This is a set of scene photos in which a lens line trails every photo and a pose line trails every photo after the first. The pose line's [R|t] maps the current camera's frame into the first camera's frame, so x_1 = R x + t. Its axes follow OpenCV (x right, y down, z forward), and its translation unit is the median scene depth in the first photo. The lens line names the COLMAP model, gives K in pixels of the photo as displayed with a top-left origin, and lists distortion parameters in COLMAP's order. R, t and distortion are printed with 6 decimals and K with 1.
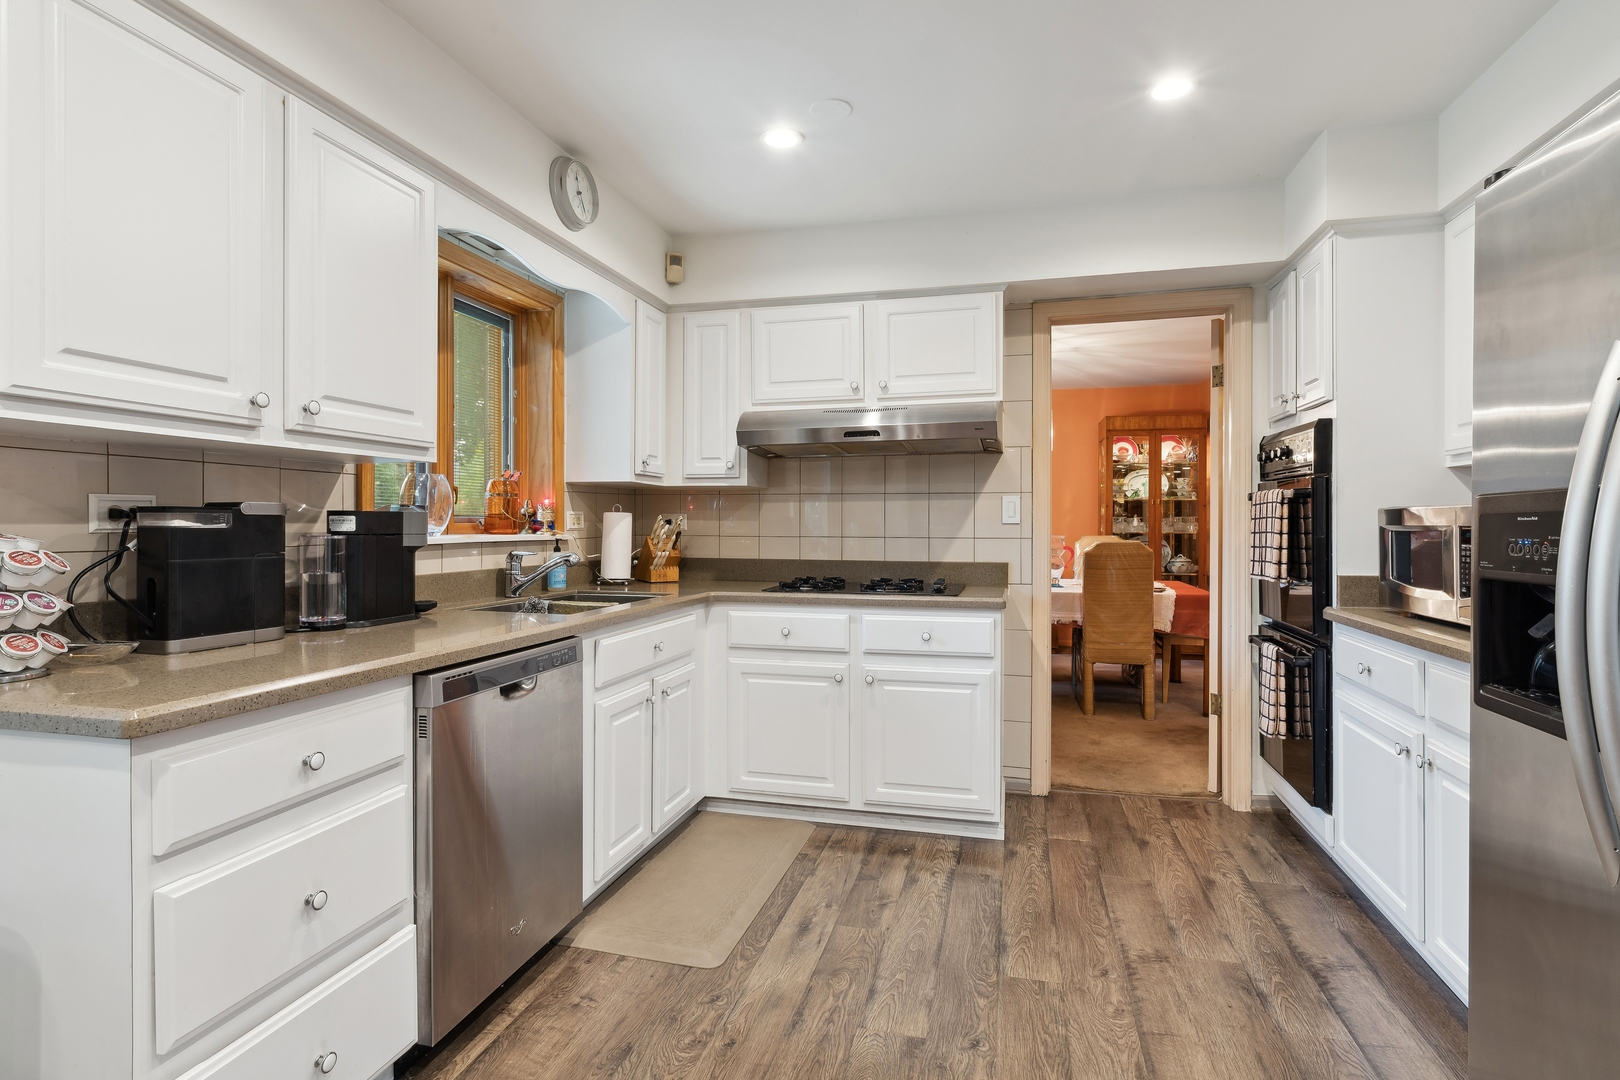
lens RADIAL K [[791.4, 0, 812.2], [0, 791.4, 534.4], [0, 0, 1]] dist [0.002996, 0.000525]
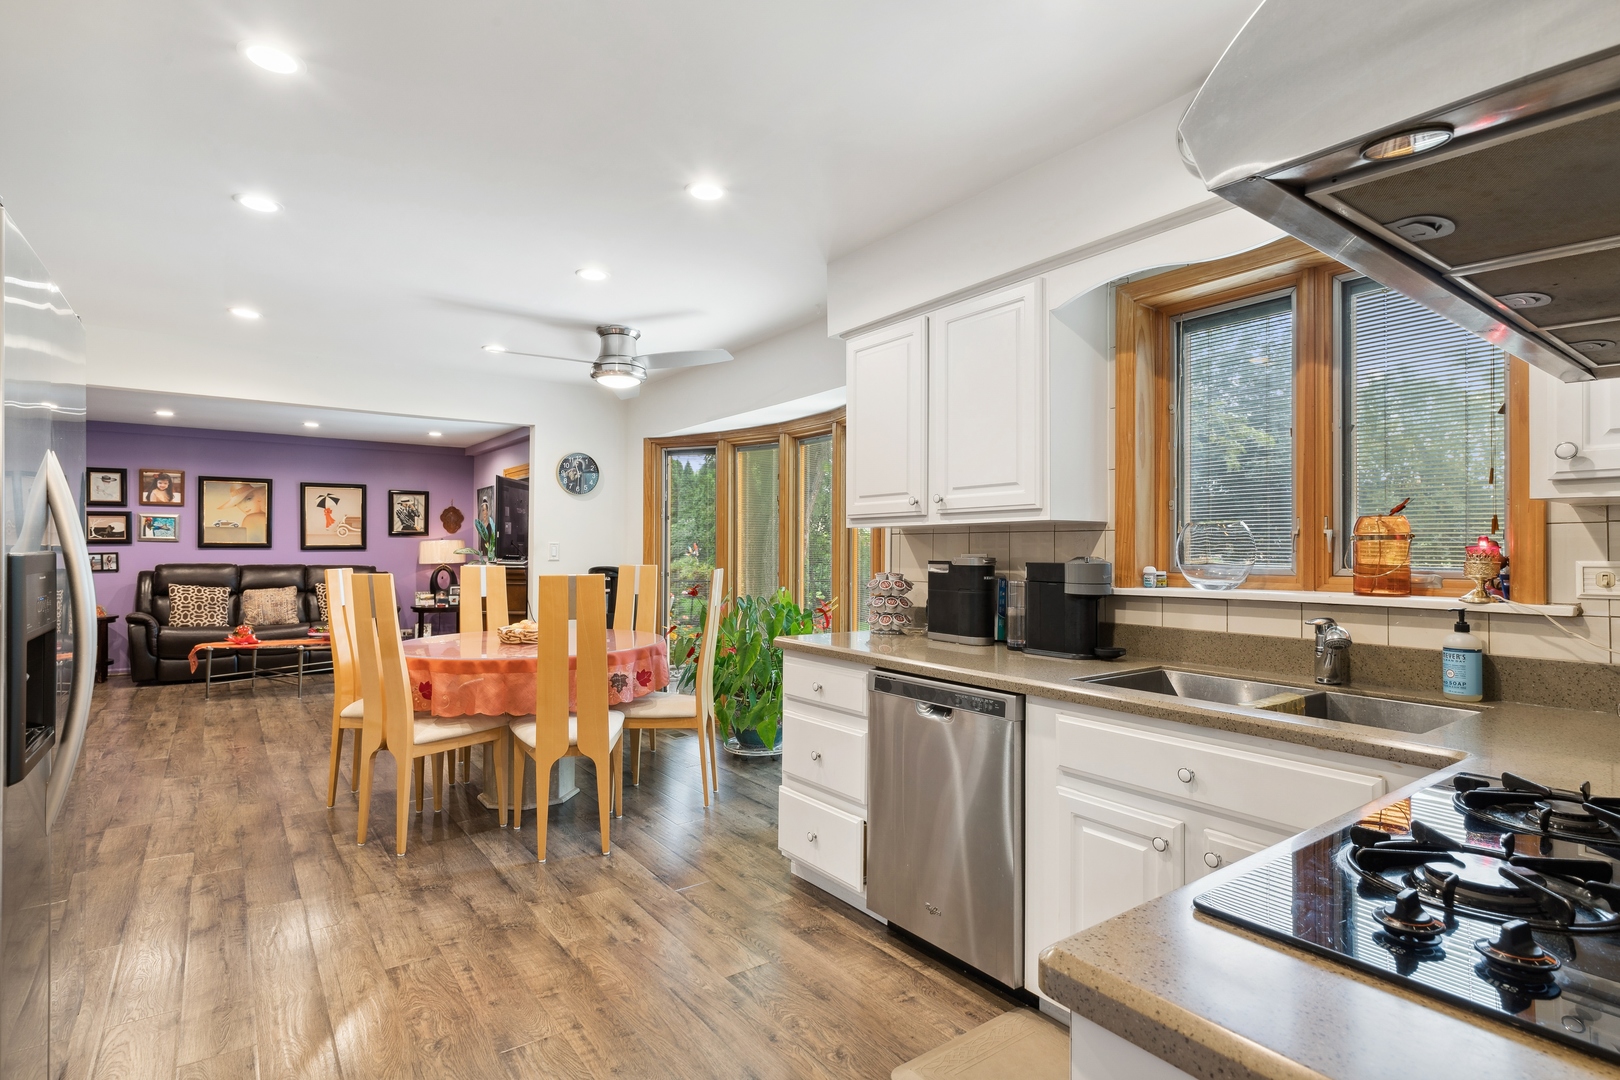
lens RADIAL K [[791.4, 0, 802.3], [0, 791.4, 539.6], [0, 0, 1]] dist [0.002996, 0.000525]
pose [[-0.632043, -0.016975, -0.774747, 0.348459], [-0.016683, 0.999826, -0.008296, -0.026269], [0.774754, 0.007681, -0.632216, 0.802138]]
